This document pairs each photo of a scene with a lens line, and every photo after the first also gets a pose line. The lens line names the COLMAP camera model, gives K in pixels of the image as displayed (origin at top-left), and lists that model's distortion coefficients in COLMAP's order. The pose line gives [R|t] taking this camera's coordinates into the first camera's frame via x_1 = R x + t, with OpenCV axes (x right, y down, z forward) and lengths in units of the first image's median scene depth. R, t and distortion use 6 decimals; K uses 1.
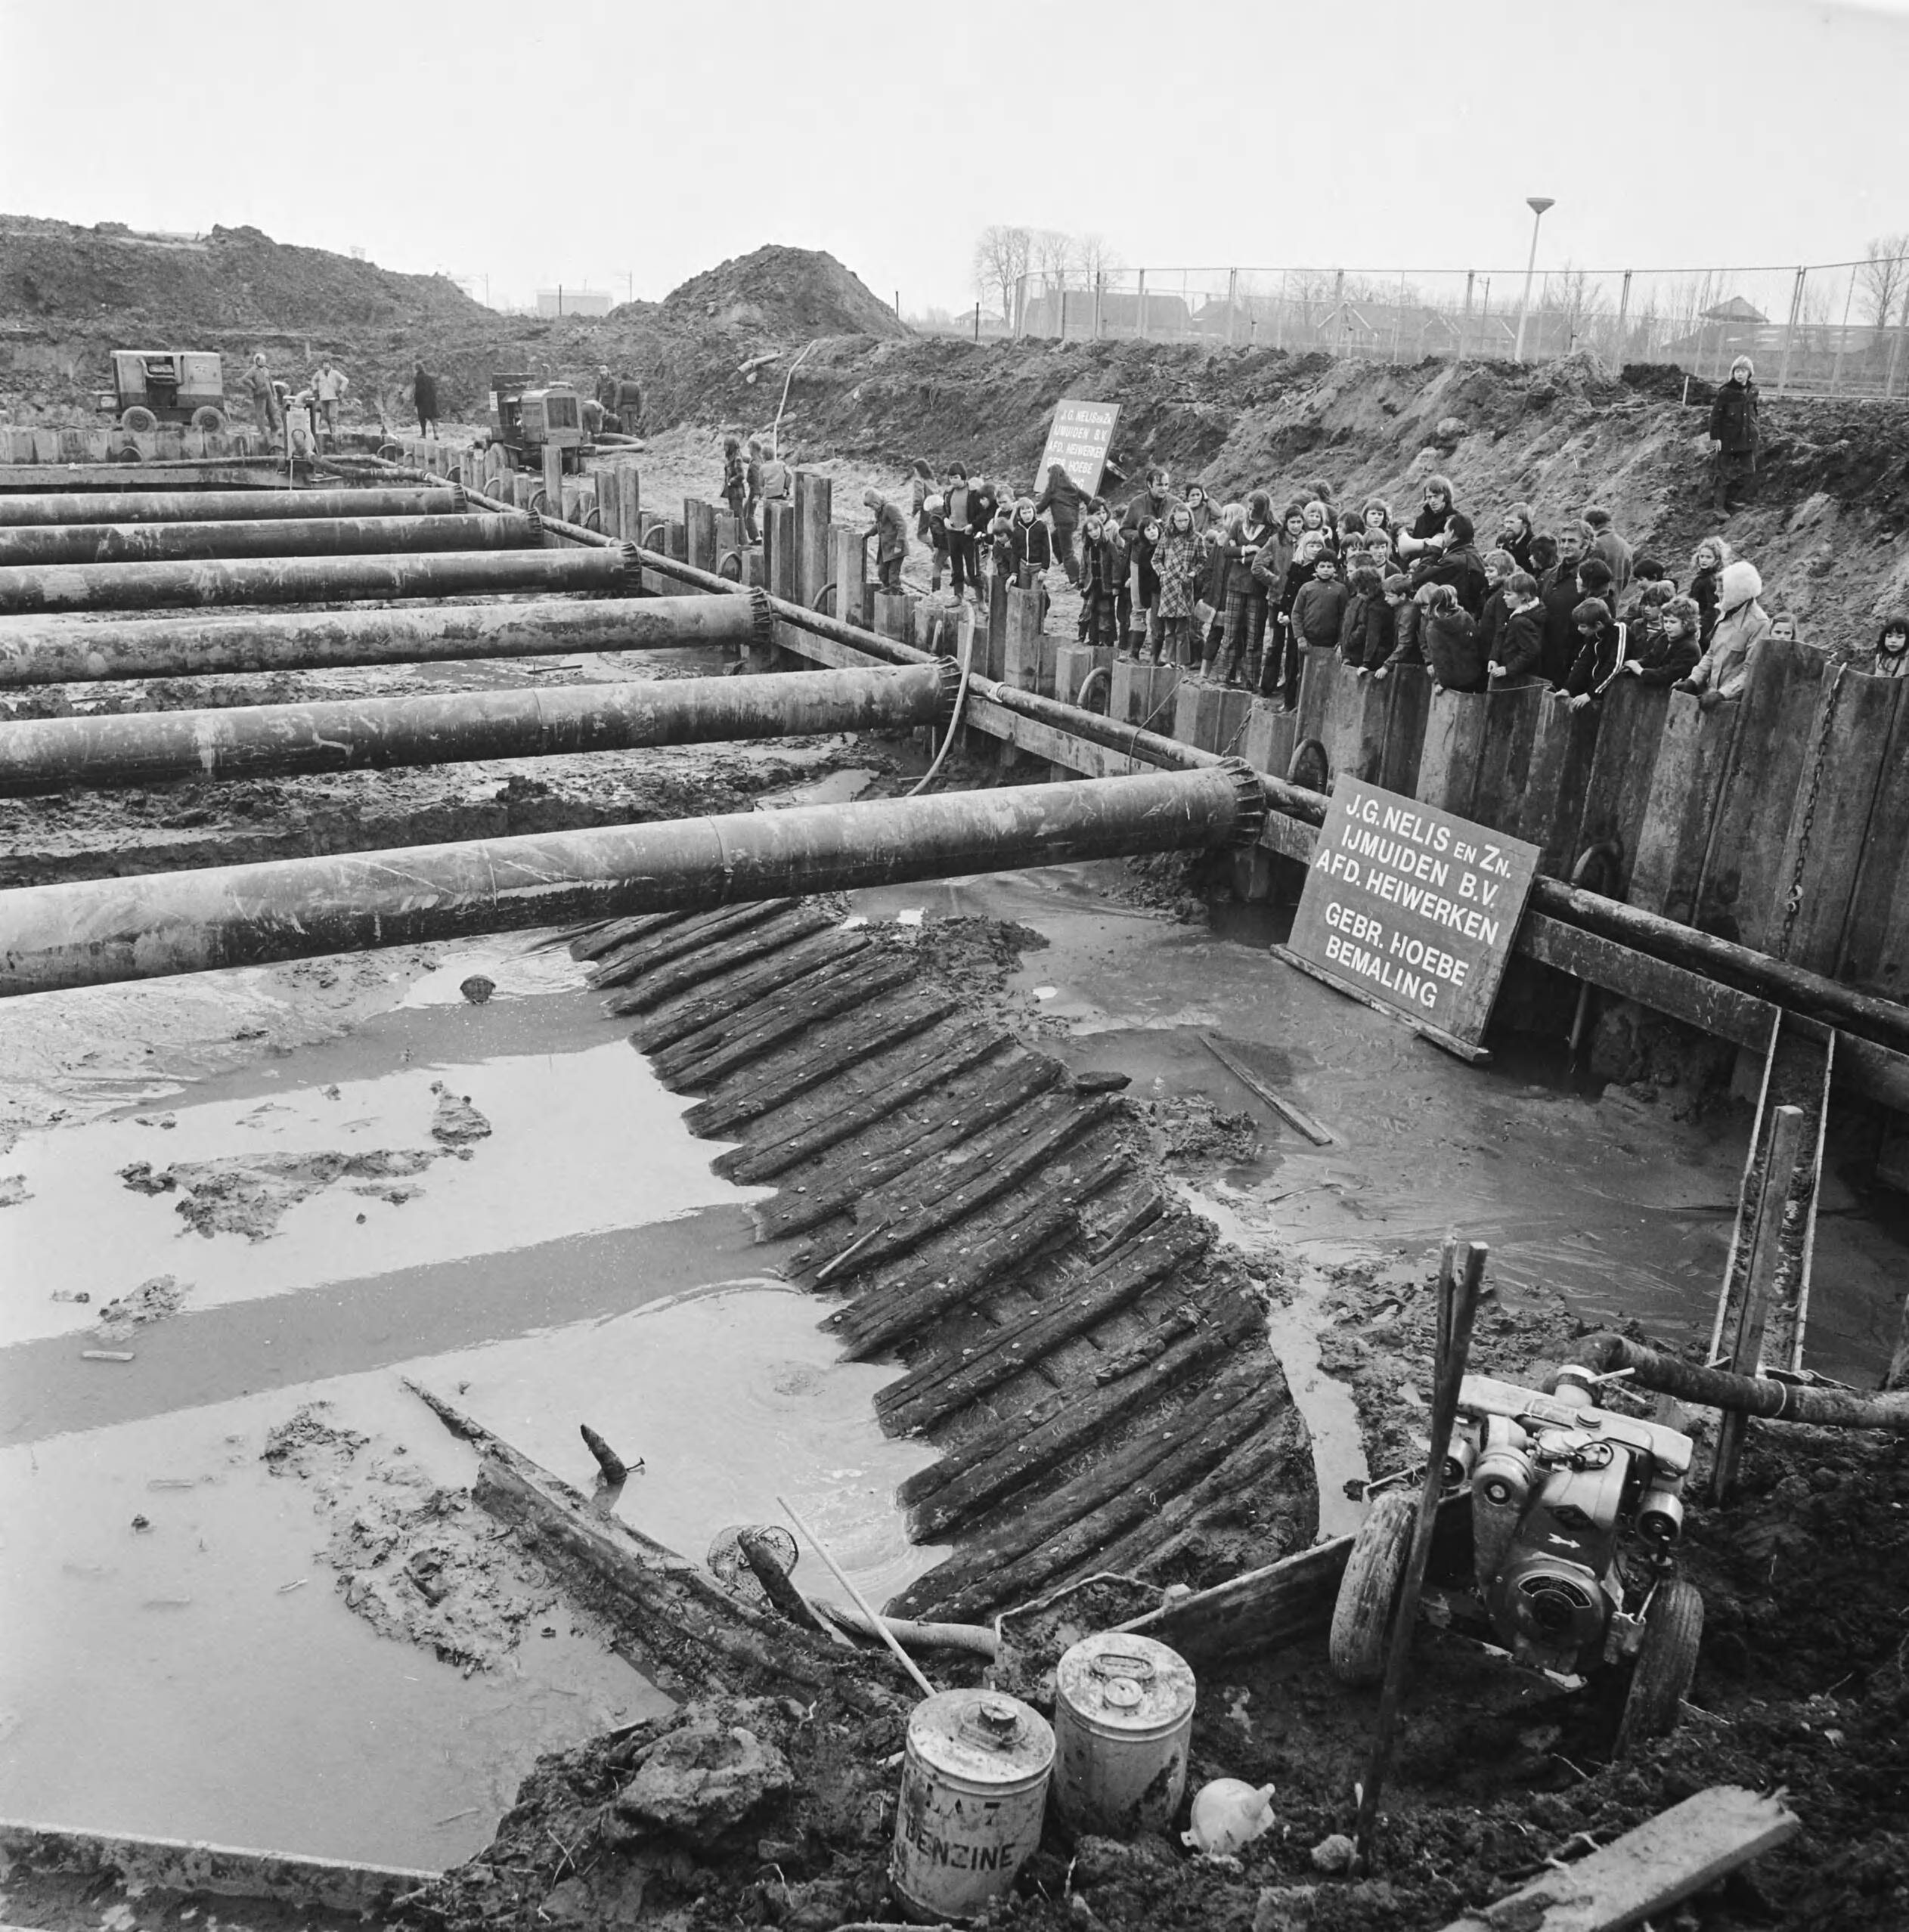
lens RADIAL K [[1729.9, 0, 954.5], [0, 1729.9, 966.0], [0, 0, 1]] dist [-0.073985, 0.102908]
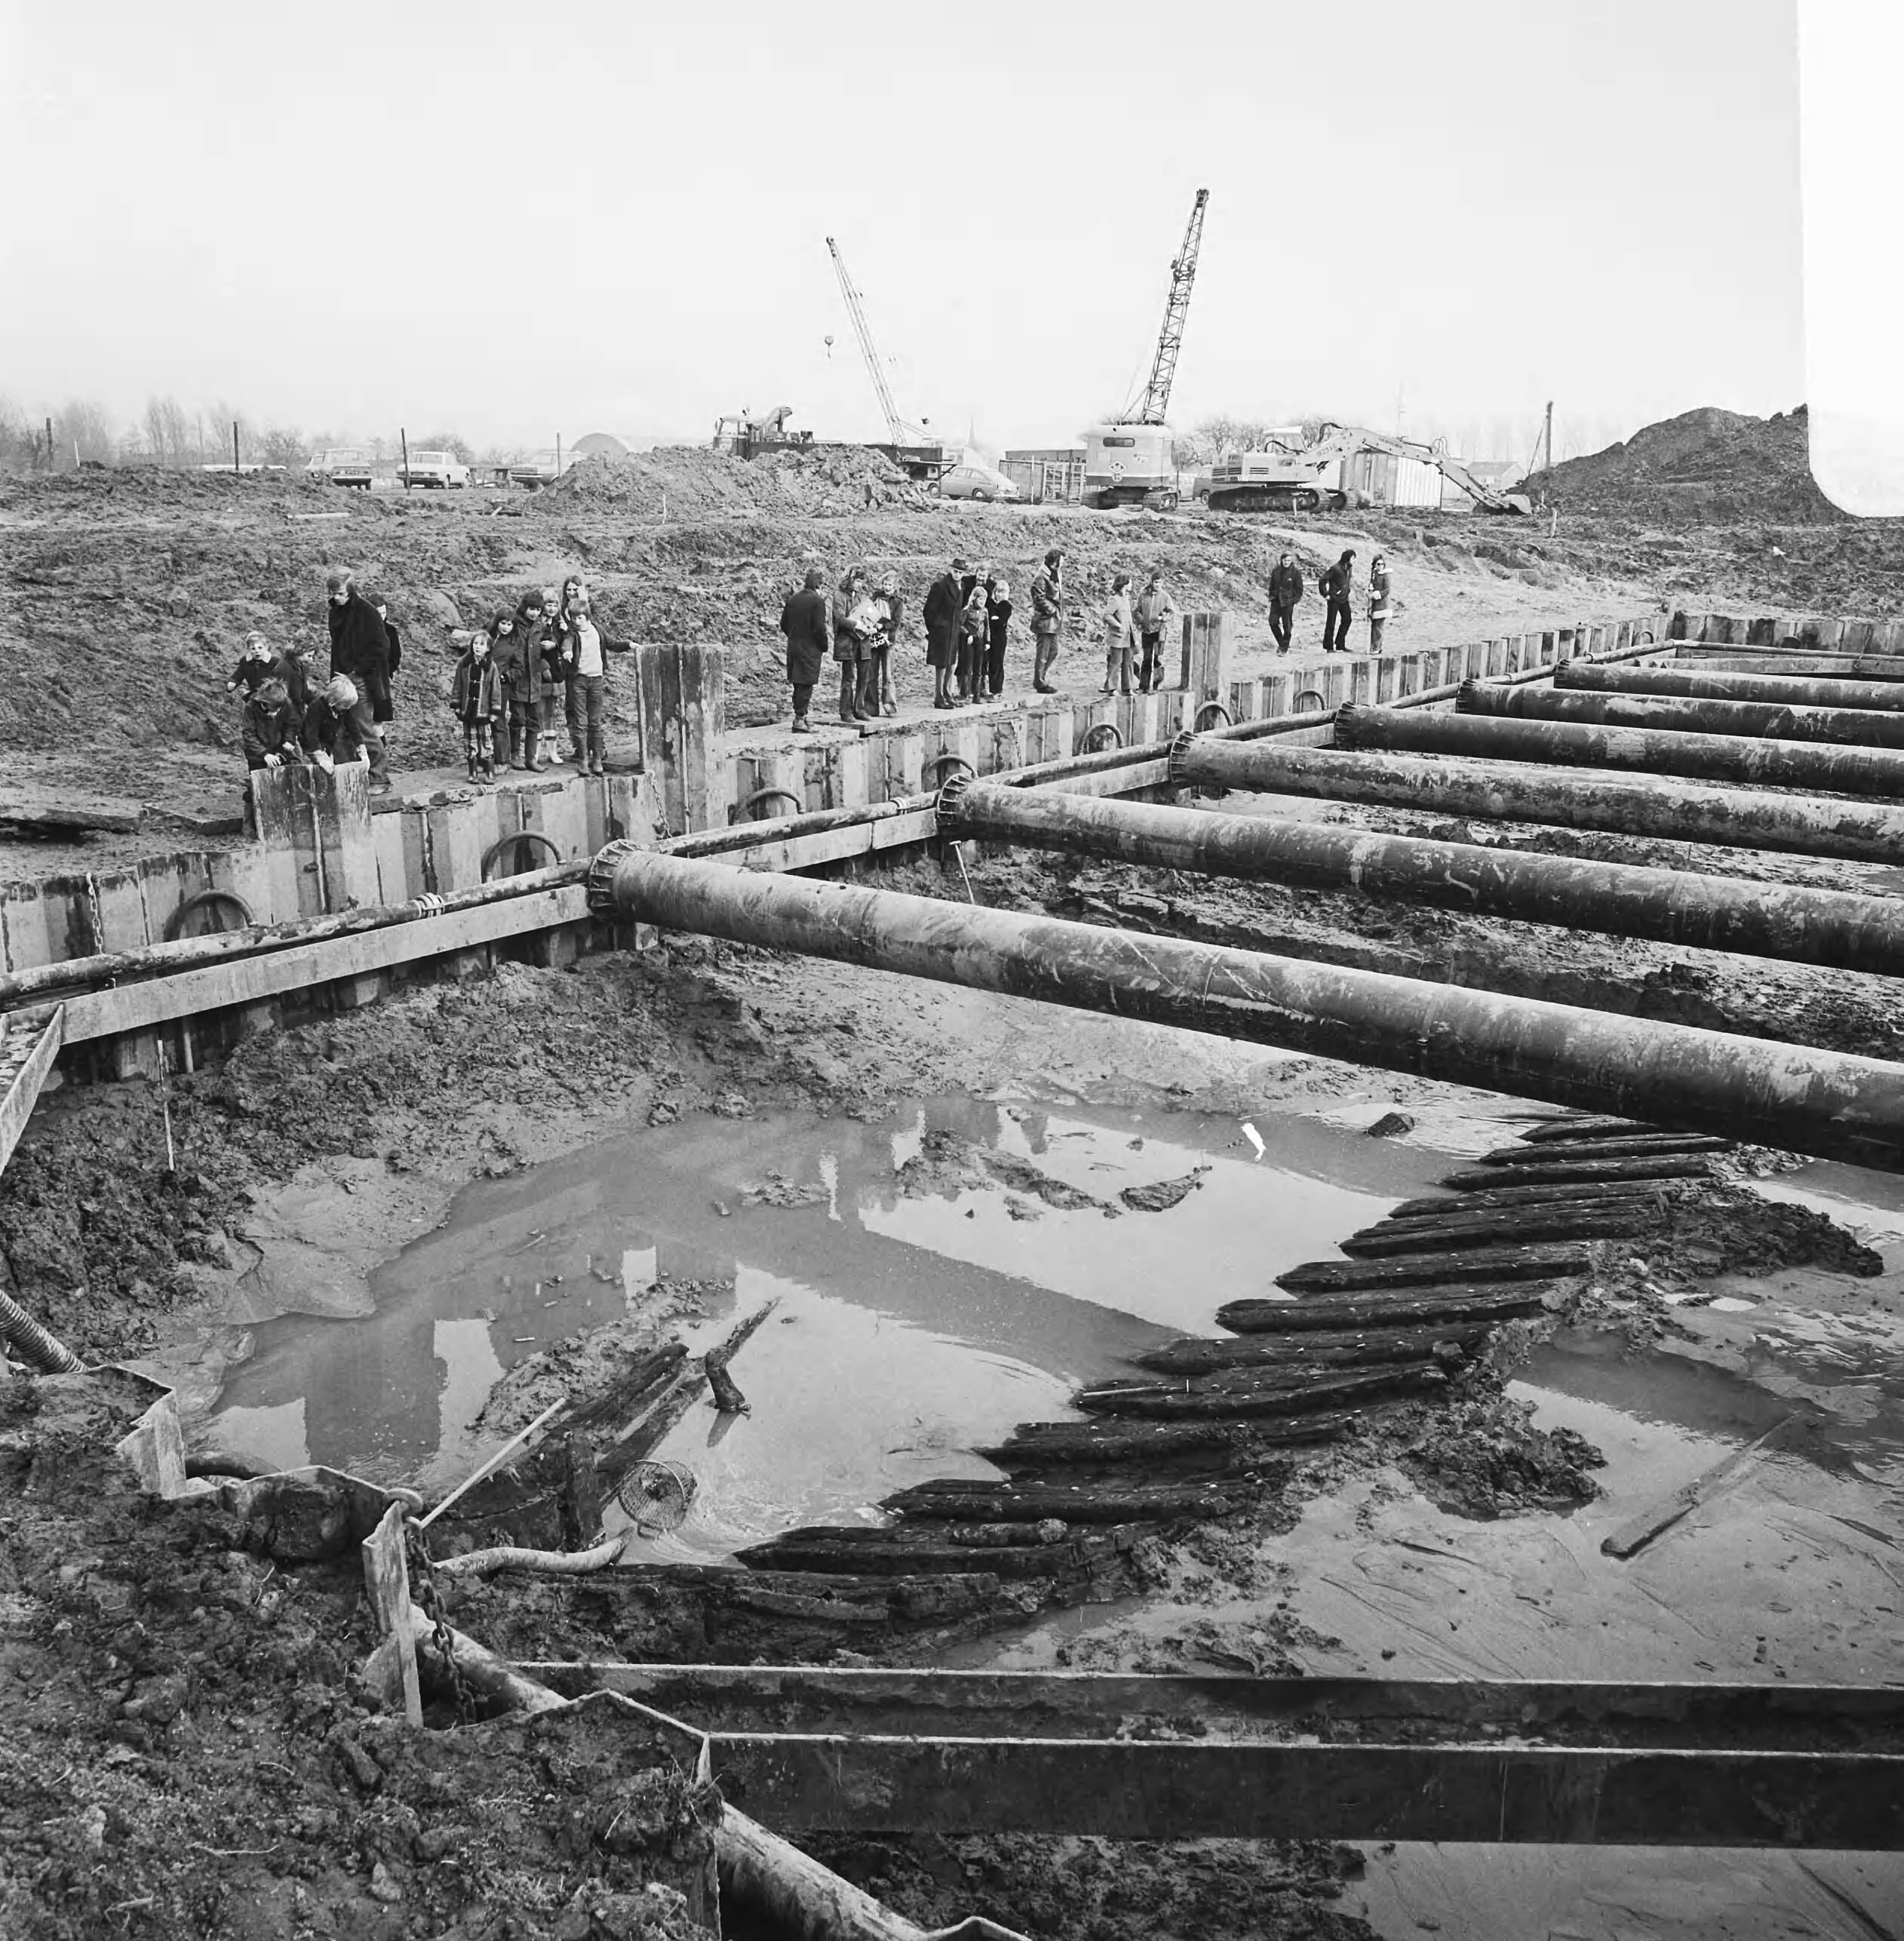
lens RADIAL K [[1737.8, 0, 952.0], [0, 1737.8, 970.5], [0, 0, 1]] dist [-0.073985, 0.102908]
pose [[0.457259, 0.209688, -0.864260, 0.390800], [-0.301646, 0.950766, 0.071083, -0.056184], [0.836614, 0.228197, 0.497998, 0.208036]]
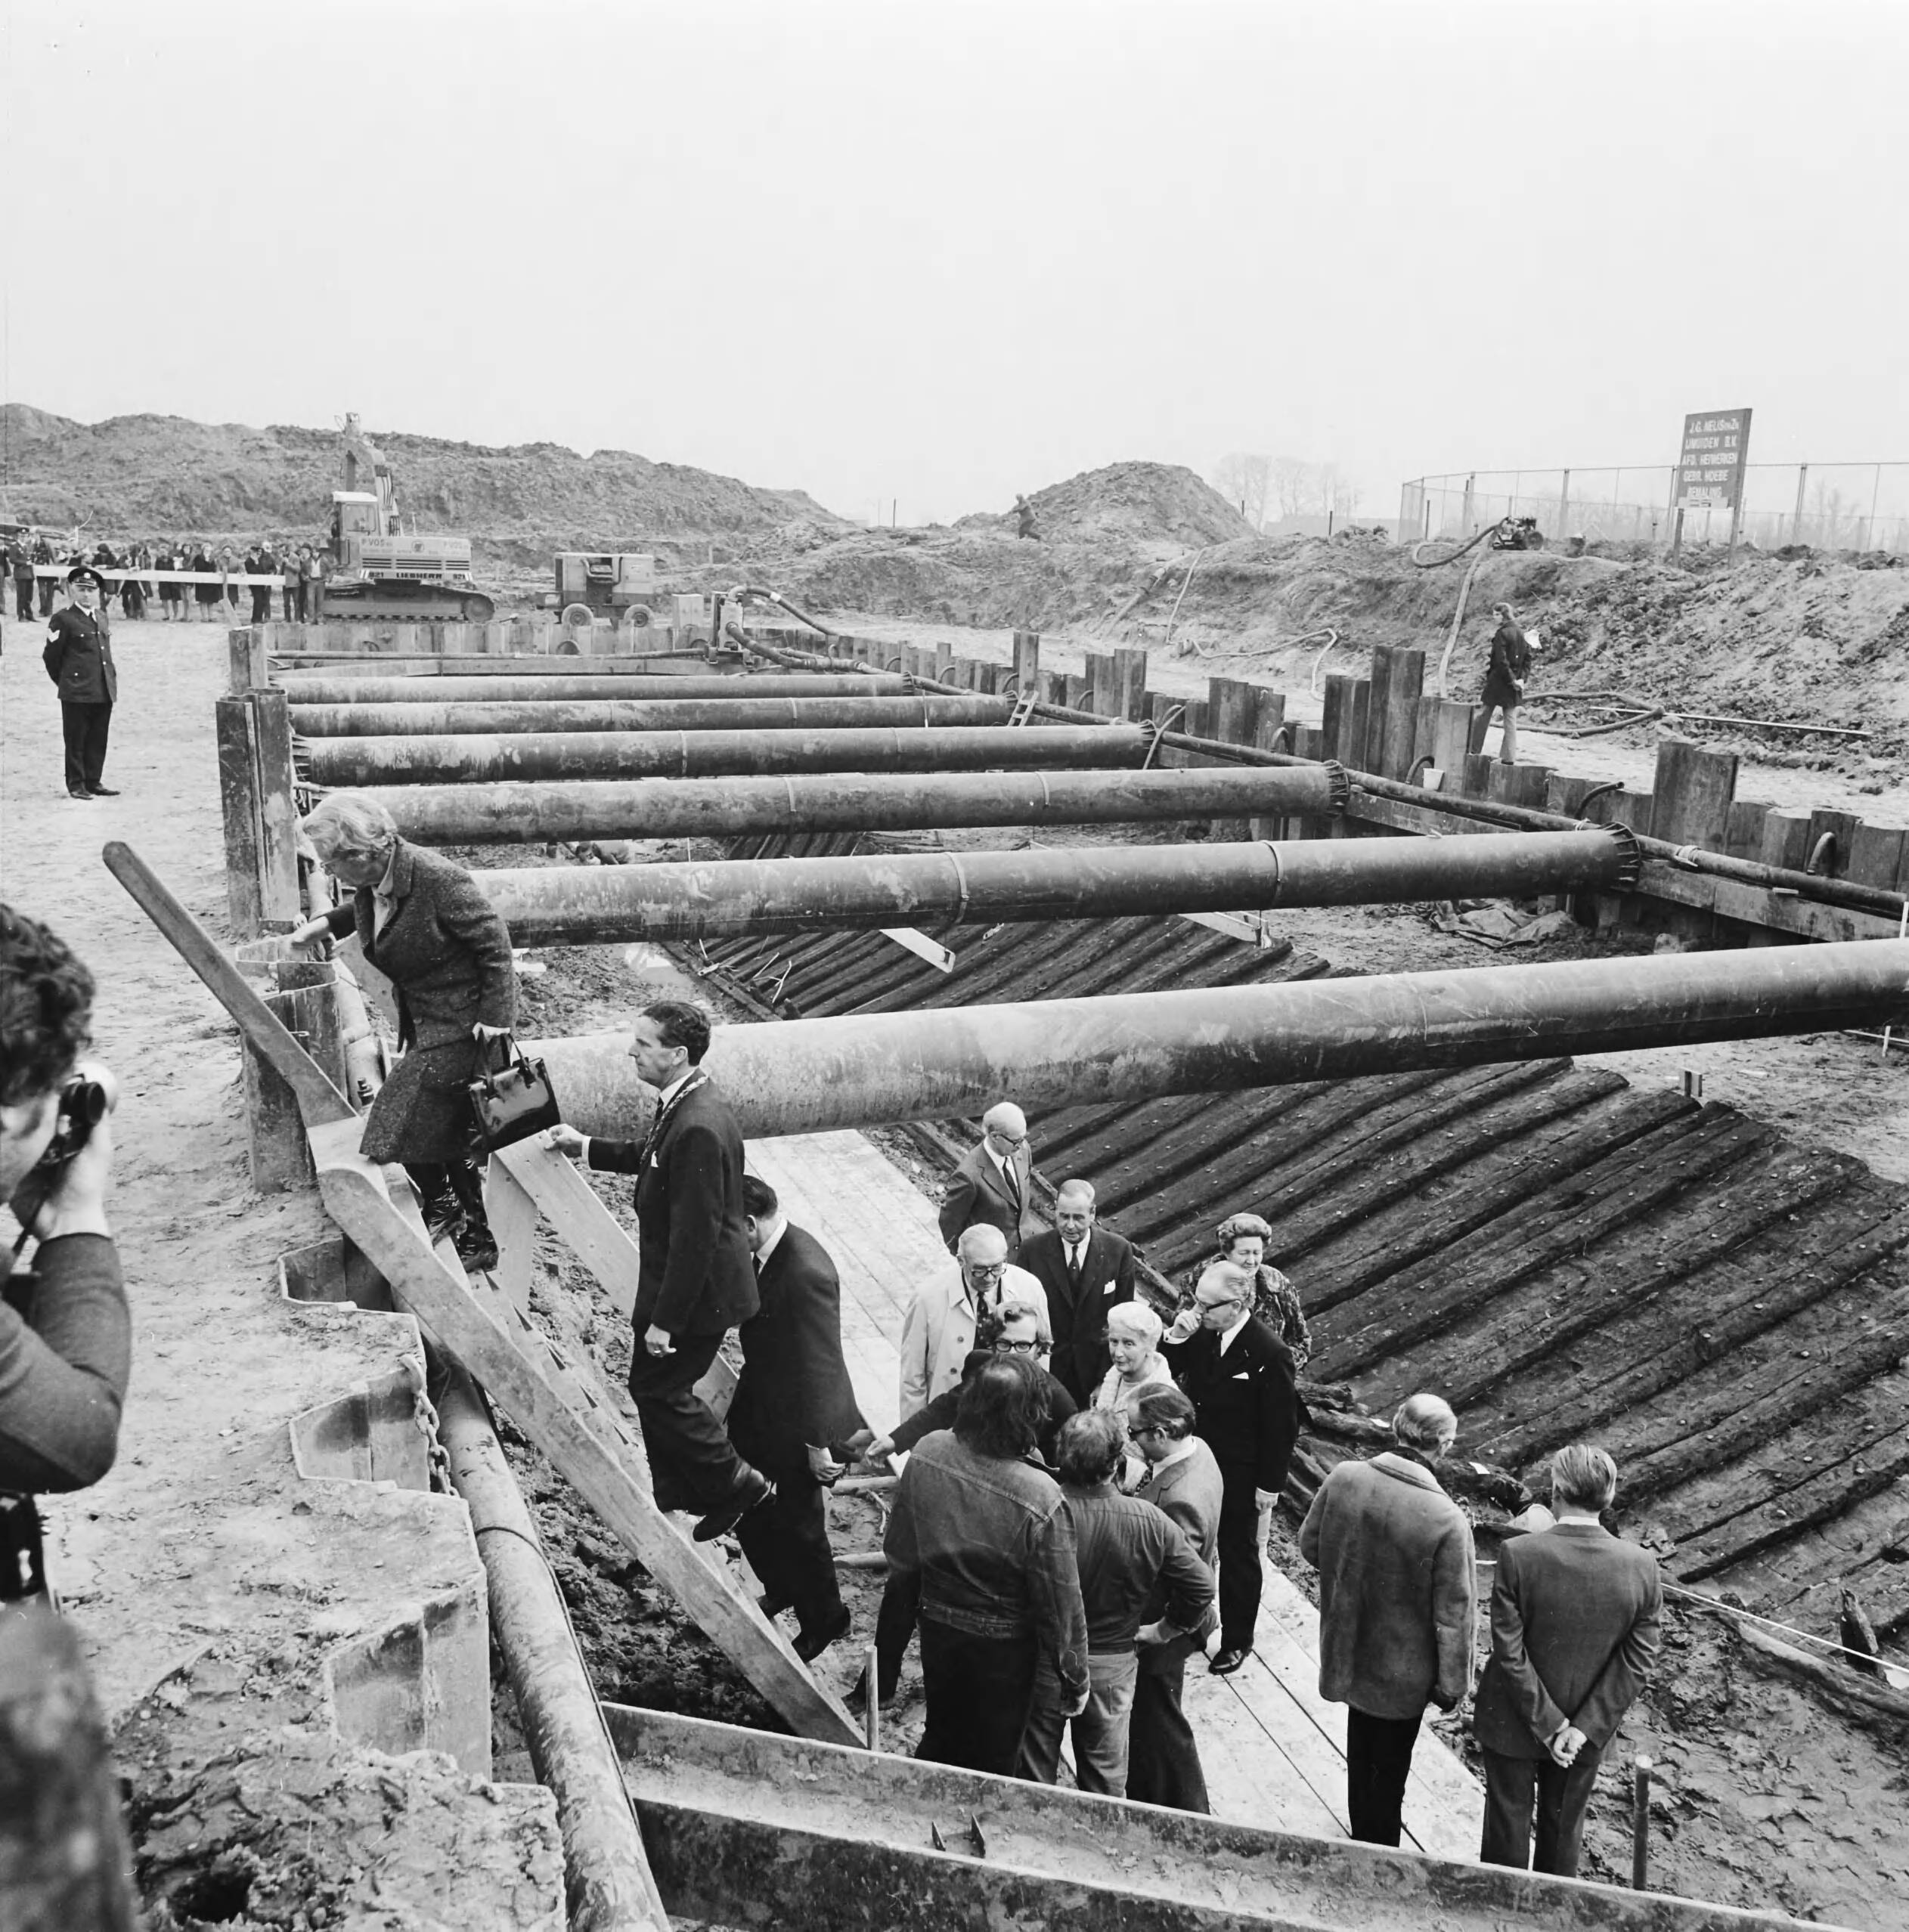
lens RADIAL K [[1729.9, 0, 954.5], [0, 1729.9, 966.0], [0, 0, 1]] dist [-0.073985, 0.102908]
pose [[0.992376, 0.019642, -0.121671, -0.266887], [-0.034194, 0.992341, -0.118699, 0.029495], [0.118408, 0.121954, 0.985447, 0.019297]]
